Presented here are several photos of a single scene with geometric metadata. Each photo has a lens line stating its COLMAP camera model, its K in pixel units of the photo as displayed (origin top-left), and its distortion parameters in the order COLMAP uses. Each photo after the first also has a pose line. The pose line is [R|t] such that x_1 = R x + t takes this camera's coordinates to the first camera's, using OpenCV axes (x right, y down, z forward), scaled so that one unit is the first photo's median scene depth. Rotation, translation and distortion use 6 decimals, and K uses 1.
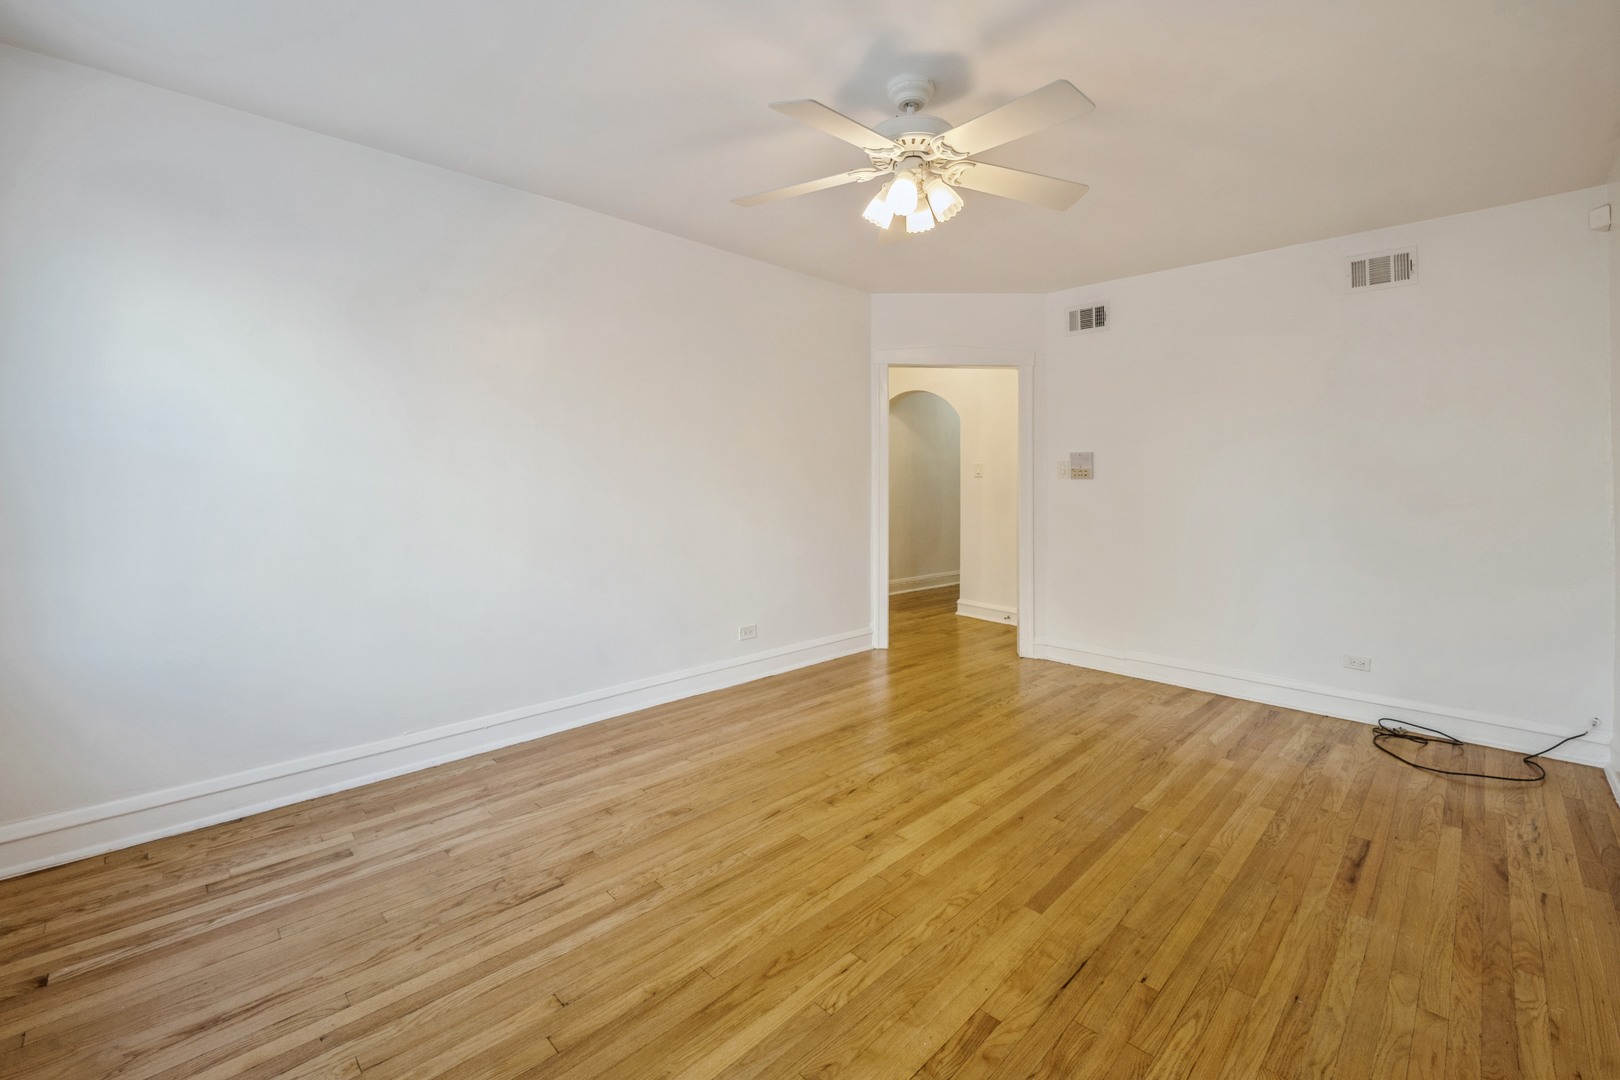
lens RADIAL K [[643.7, 0, 810.0], [0, 643.7, 540.0], [0, 0, 1]] dist [0.000778, -0.000092]
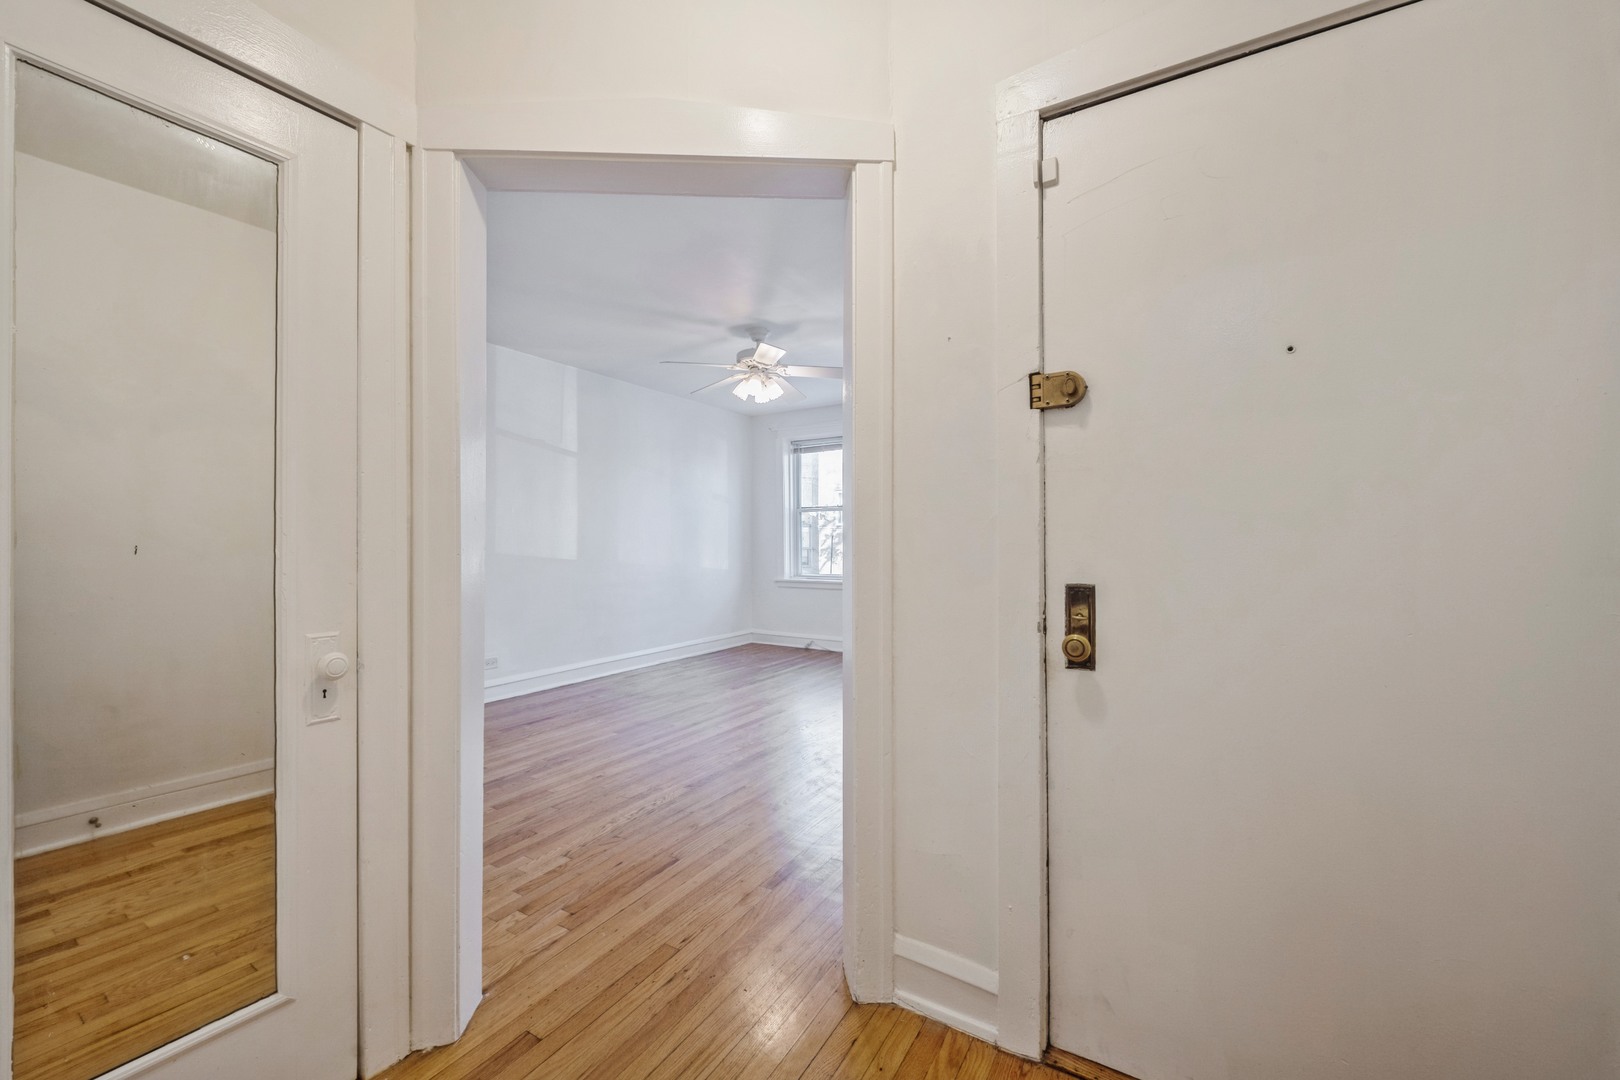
lens RADIAL K [[643.7, 0, 810.0], [0, 643.7, 540.0], [0, 0, 1]] dist [0.000778, -0.000092]
pose [[-0.965344, -0.007187, -0.260882, 0.539363], [-0.028739, 0.996469, 0.078894, -0.216631], [0.259394, 0.083657, -0.962142, 2.979980]]
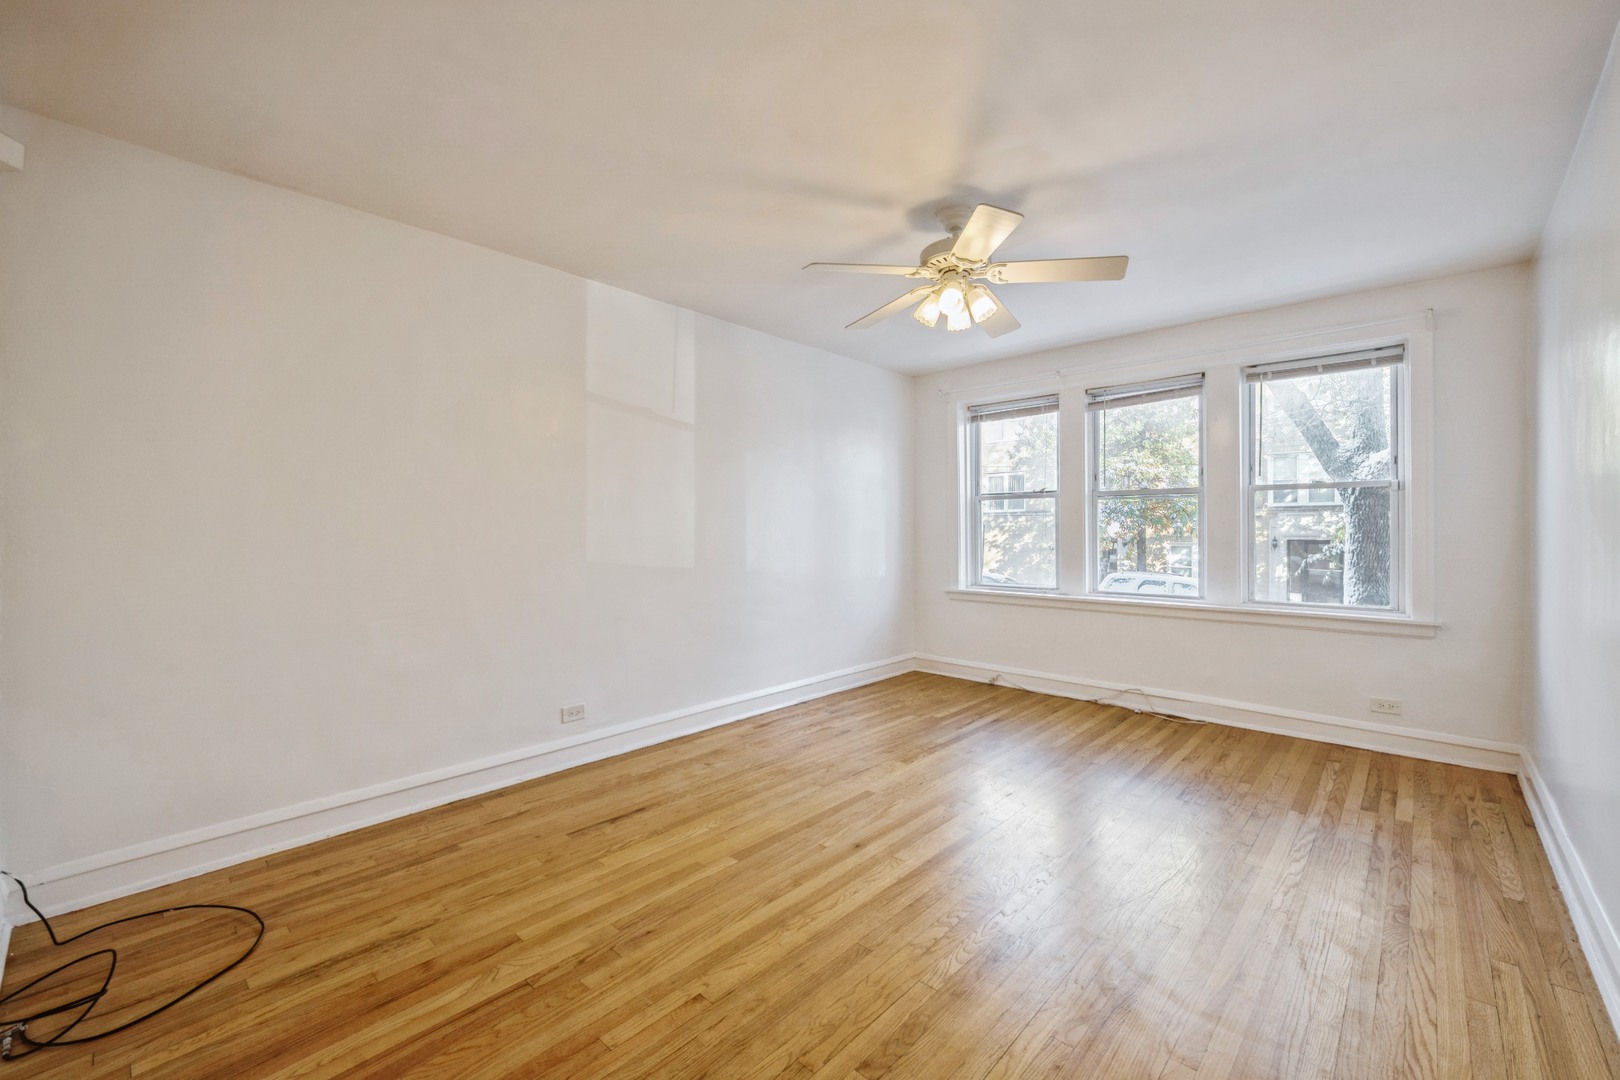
lens RADIAL K [[643.7, 0, 810.0], [0, 643.7, 540.0], [0, 0, 1]] dist [0.000778, -0.000092]
pose [[-0.998258, -0.007490, -0.058519, 0.527860], [-0.013644, 0.994327, 0.105487, -0.198172], [0.057397, 0.106102, -0.992697, 2.222066]]
